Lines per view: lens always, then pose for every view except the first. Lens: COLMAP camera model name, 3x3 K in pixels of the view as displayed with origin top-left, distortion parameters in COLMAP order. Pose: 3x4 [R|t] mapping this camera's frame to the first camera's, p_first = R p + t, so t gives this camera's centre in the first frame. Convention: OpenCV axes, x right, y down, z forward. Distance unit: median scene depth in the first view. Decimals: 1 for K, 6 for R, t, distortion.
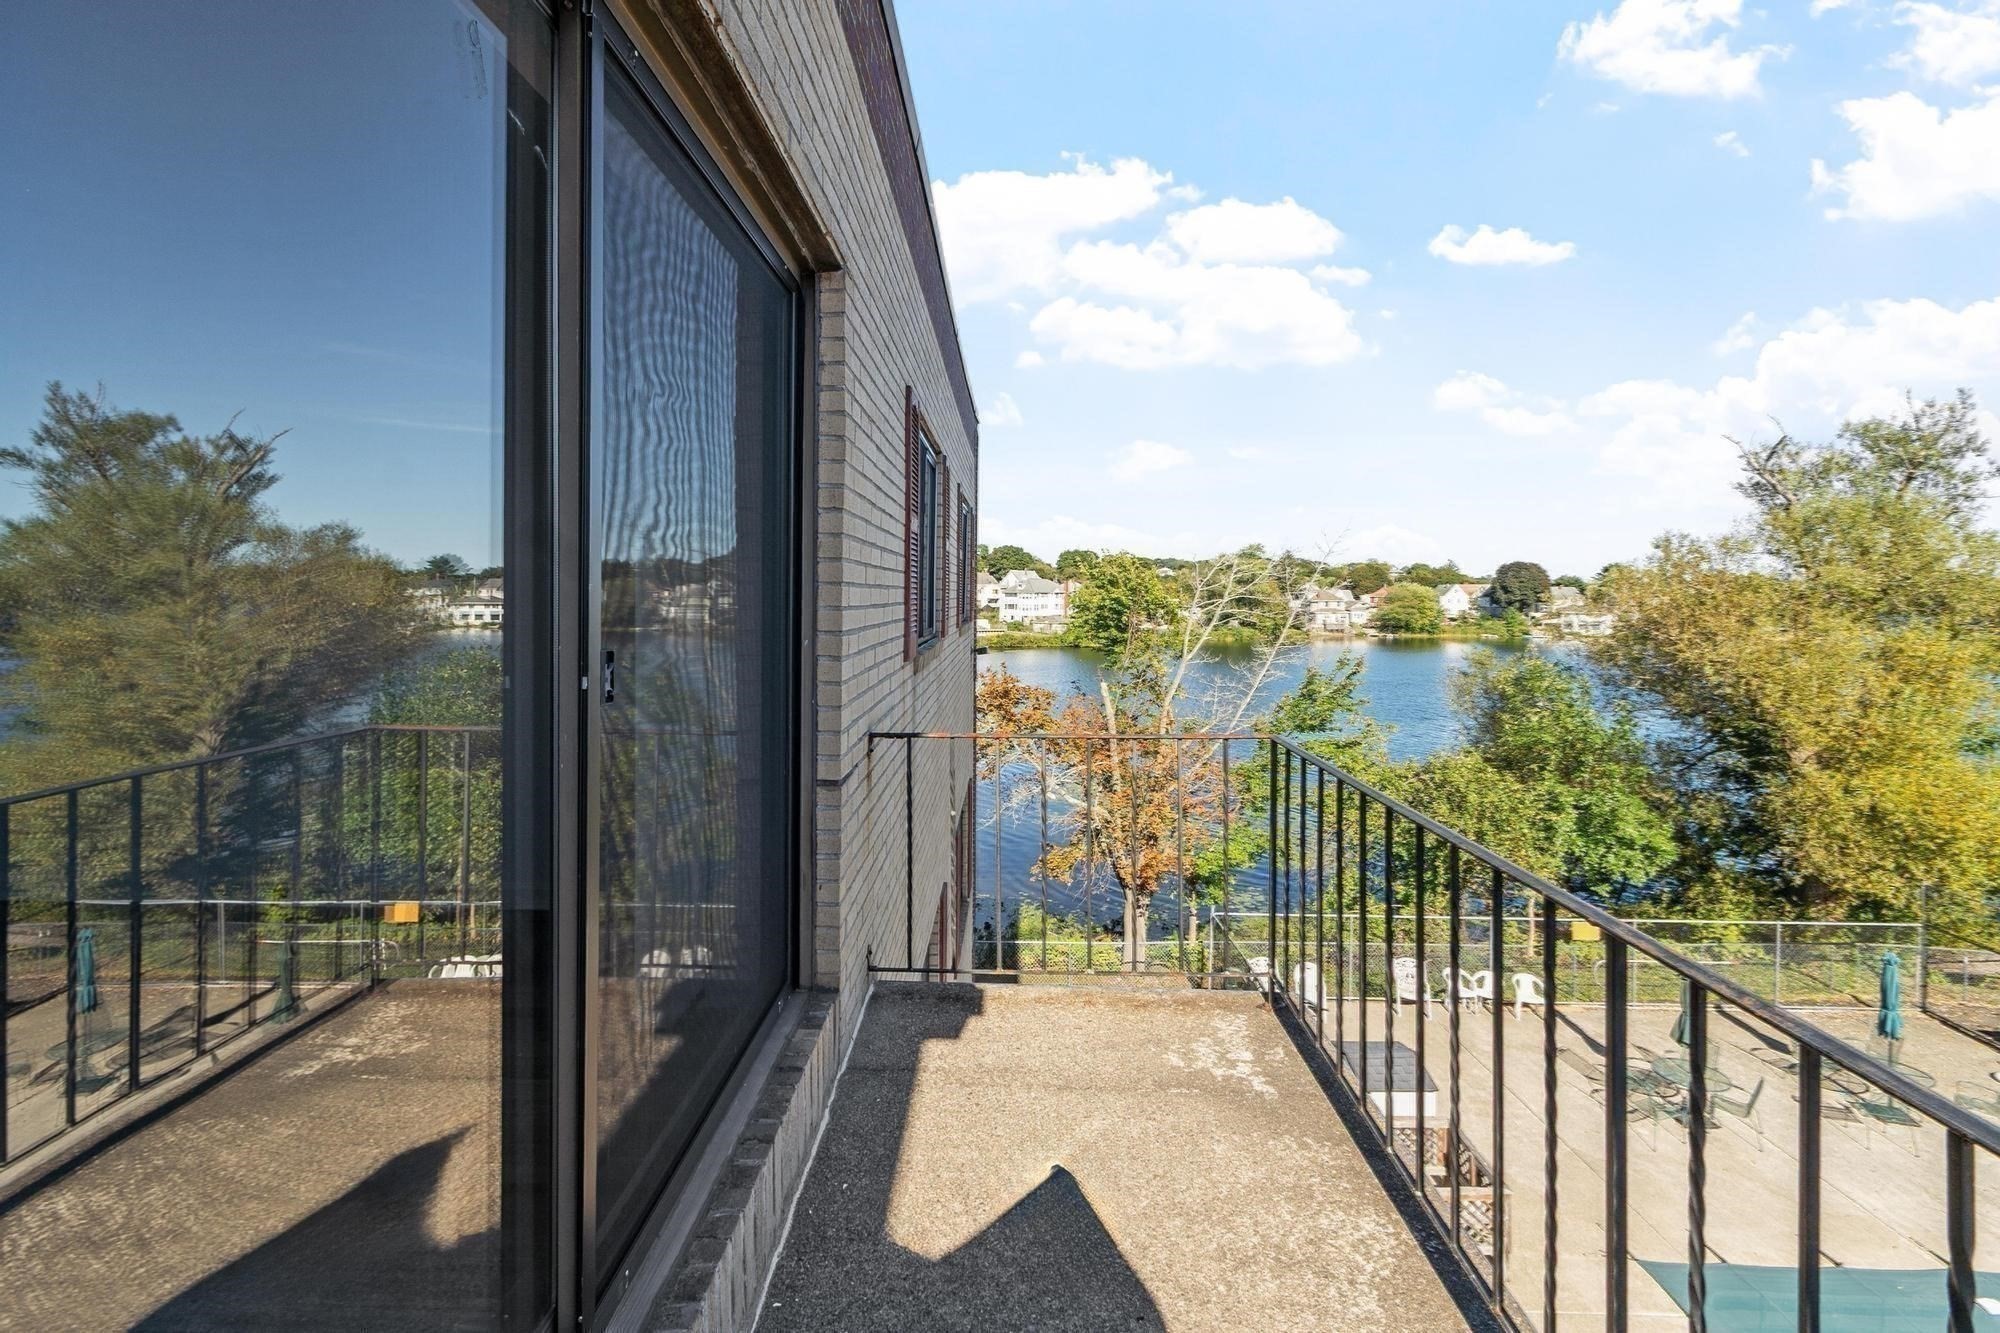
lens RADIAL K [[891.1, 0, 983.7], [0, 891.1, 593.6], [0, 0, 1]] dist [0.000560, -0.000159]
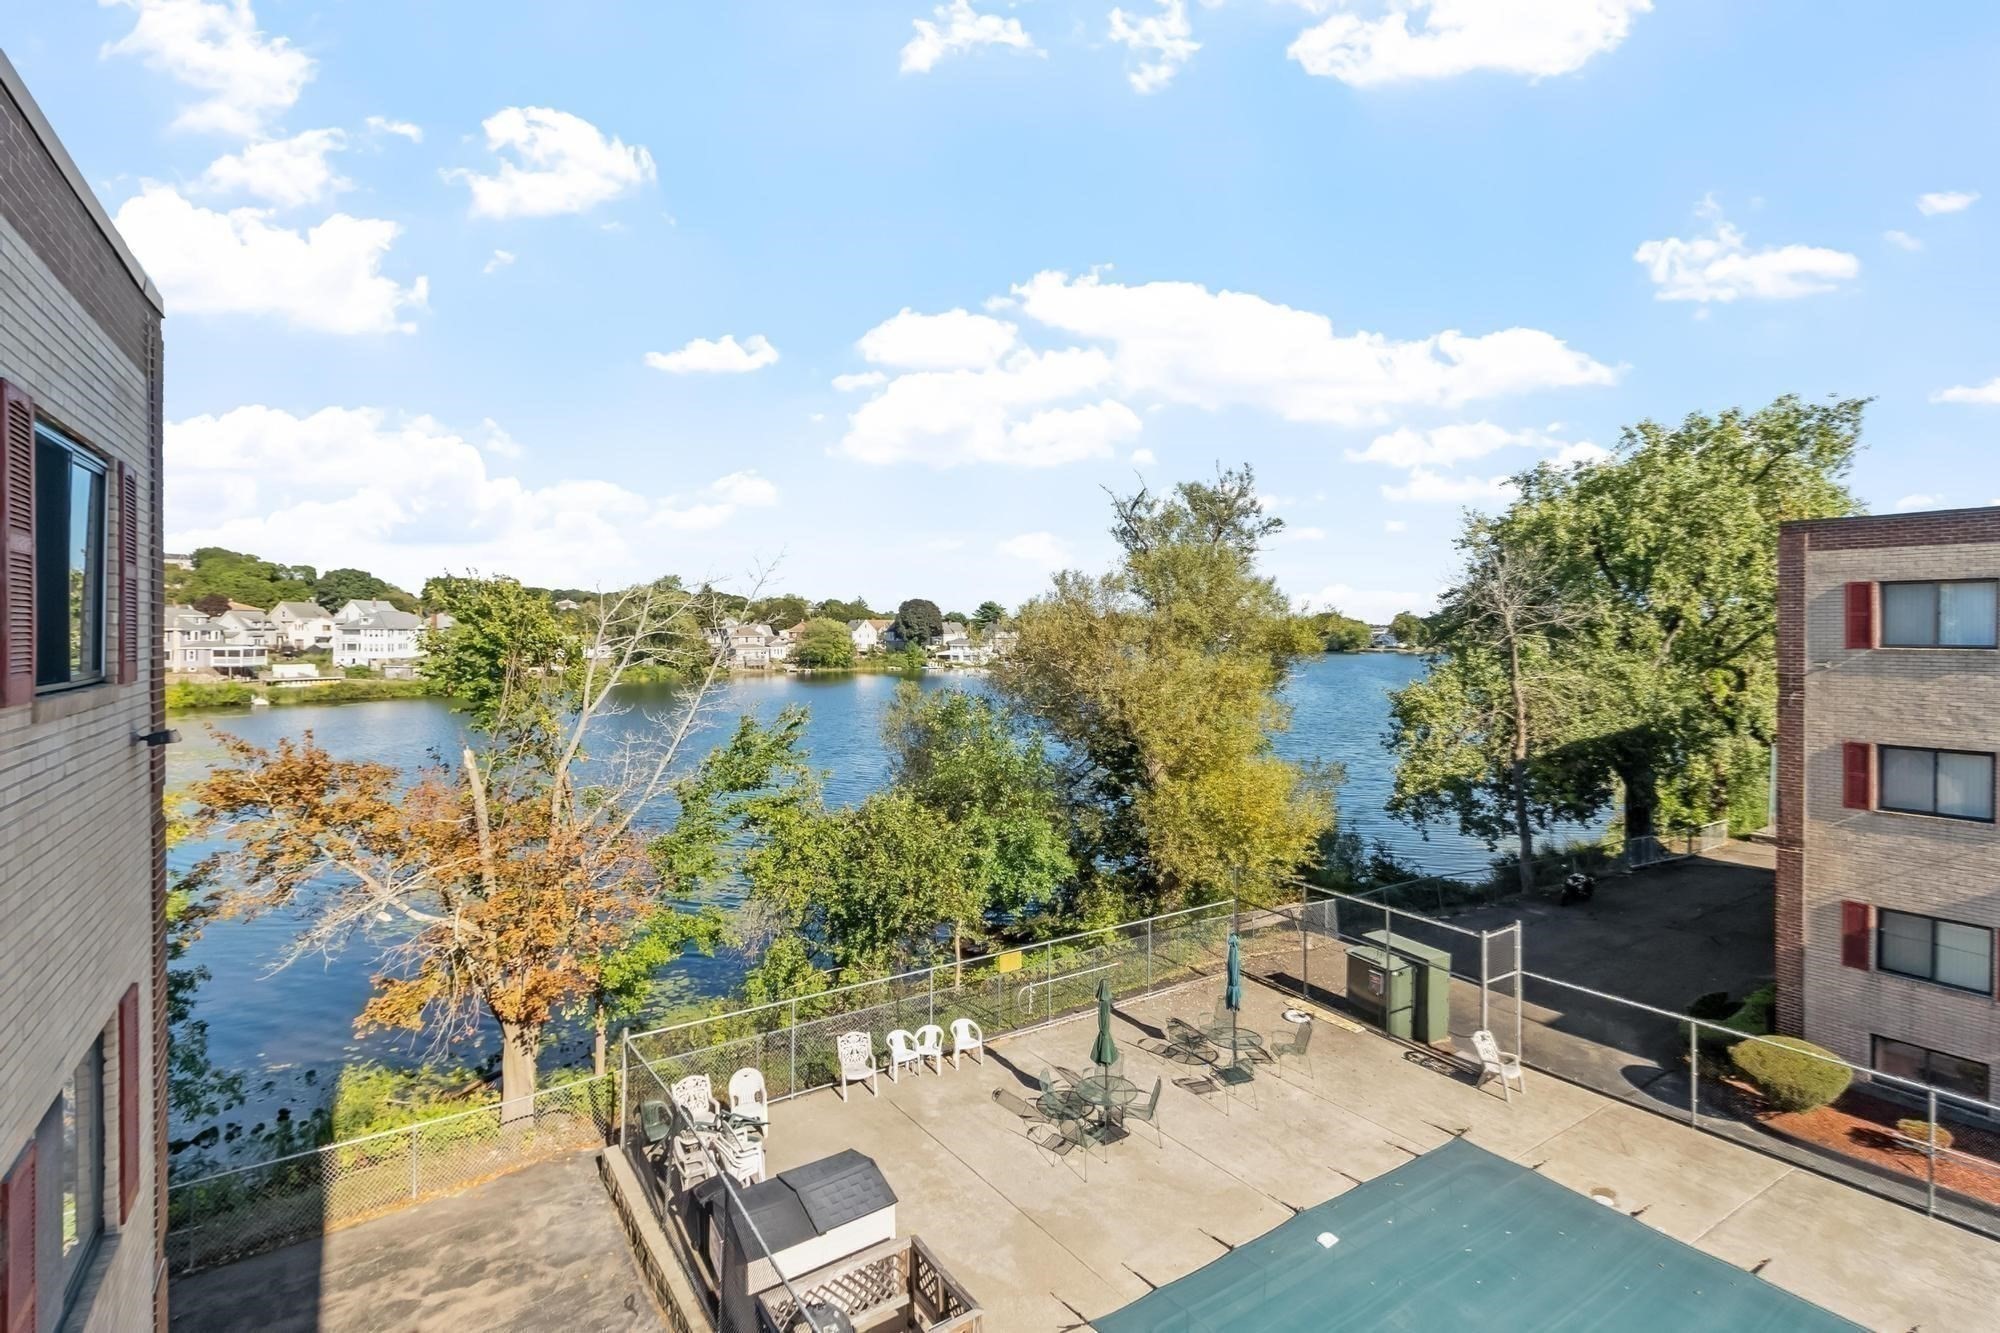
lens RADIAL K [[918.8, 0, 992.1], [0, 918.8, 653.6], [0, 0, 1]] dist [0.013547, -0.000359]
pose [[0.807212, -0.019161, 0.589951, 0.036372], [0.003516, 0.999611, 0.027656, 0.000453], [-0.590252, -0.020250, 0.806965, 0.131272]]
